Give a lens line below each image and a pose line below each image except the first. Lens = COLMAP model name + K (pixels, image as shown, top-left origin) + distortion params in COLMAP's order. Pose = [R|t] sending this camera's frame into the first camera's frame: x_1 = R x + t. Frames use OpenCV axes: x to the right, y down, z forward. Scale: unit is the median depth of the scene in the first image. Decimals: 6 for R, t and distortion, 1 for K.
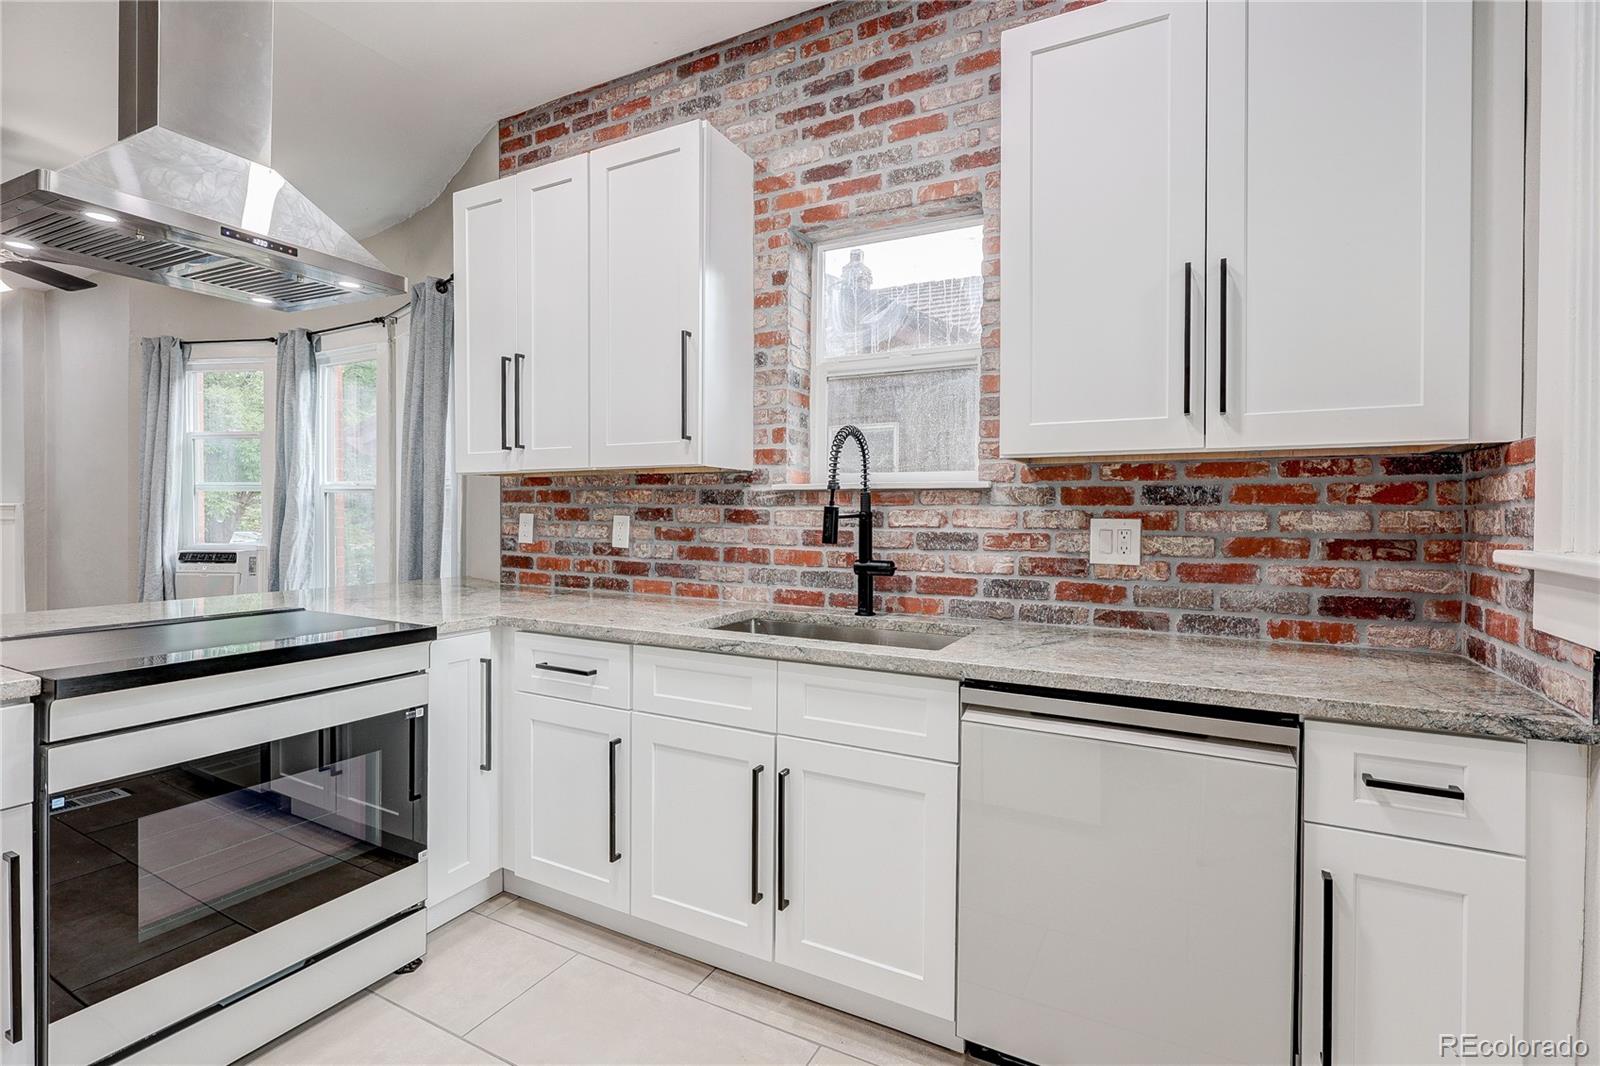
lens RADIAL K [[742.3, 0, 801.7], [0, 742.3, 518.4], [0, 0, 1]] dist [-0.002303, -0.000472]
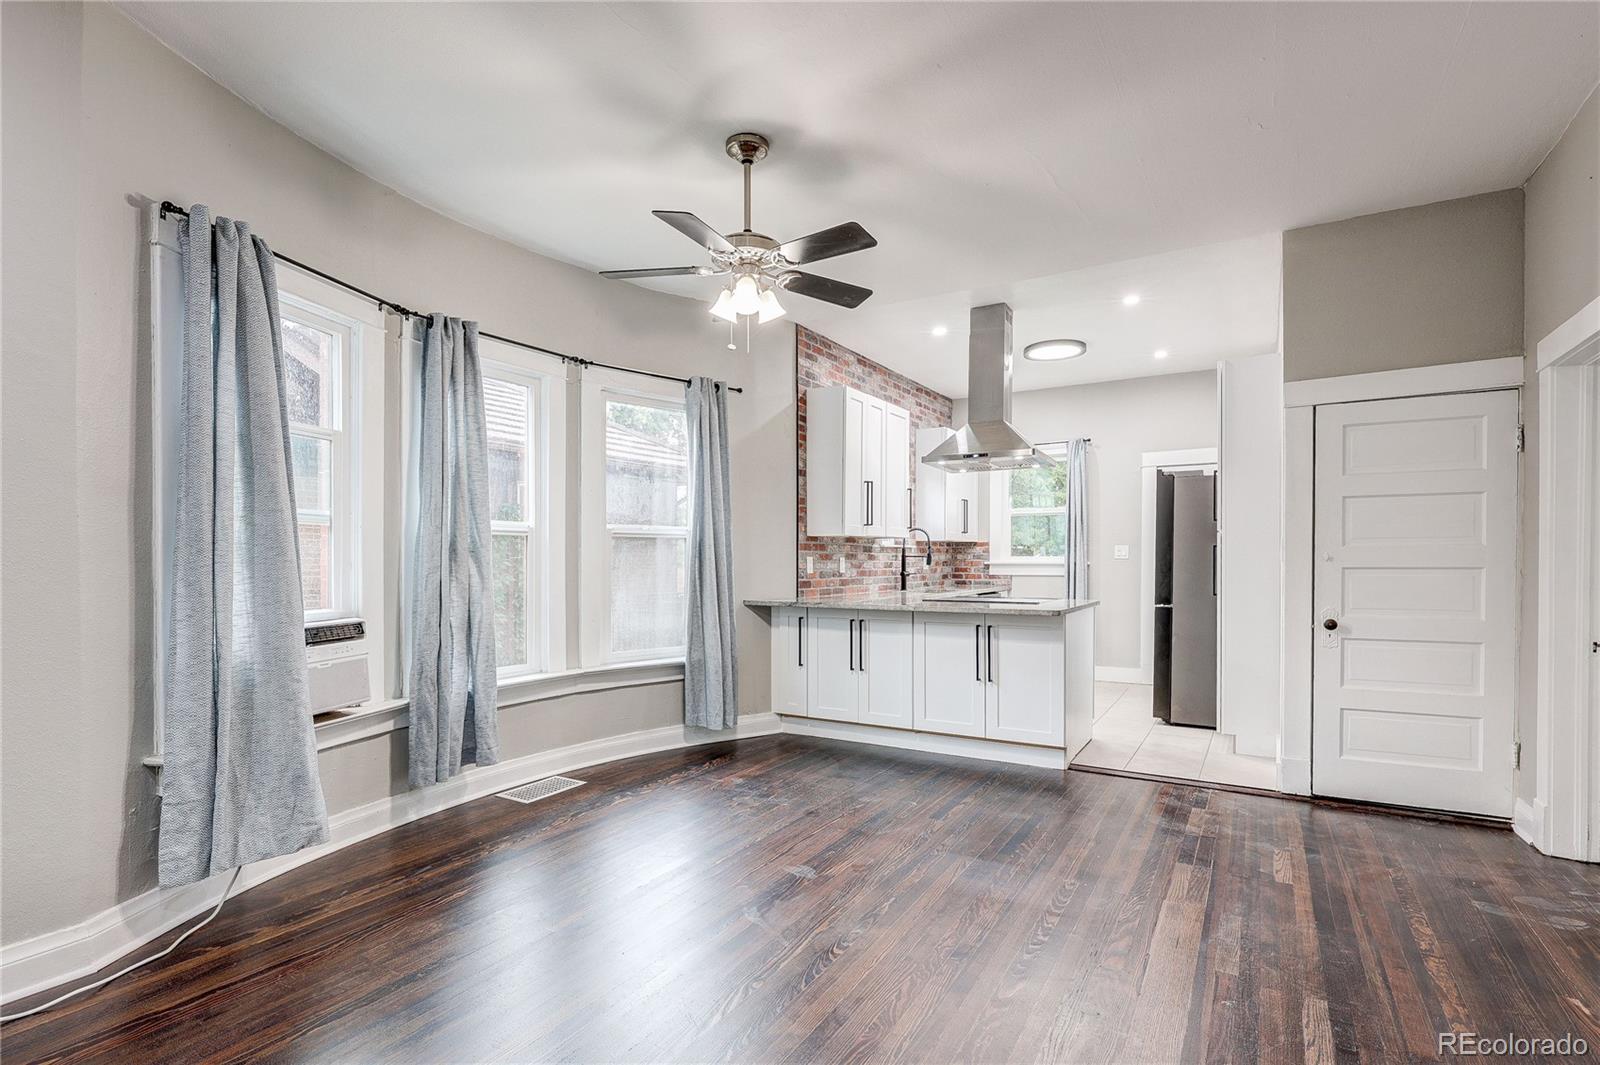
lens RADIAL K [[761.7, 0, 794.2], [0, 761.7, 566.0], [0, 0, 1]] dist [-0.001005, -0.000138]
pose [[0.063366, -0.015933, 0.997863, -2.418089], [0.010525, 0.999828, 0.015296, -0.013892], [-0.997935, 0.009533, 0.063523, 1.017478]]
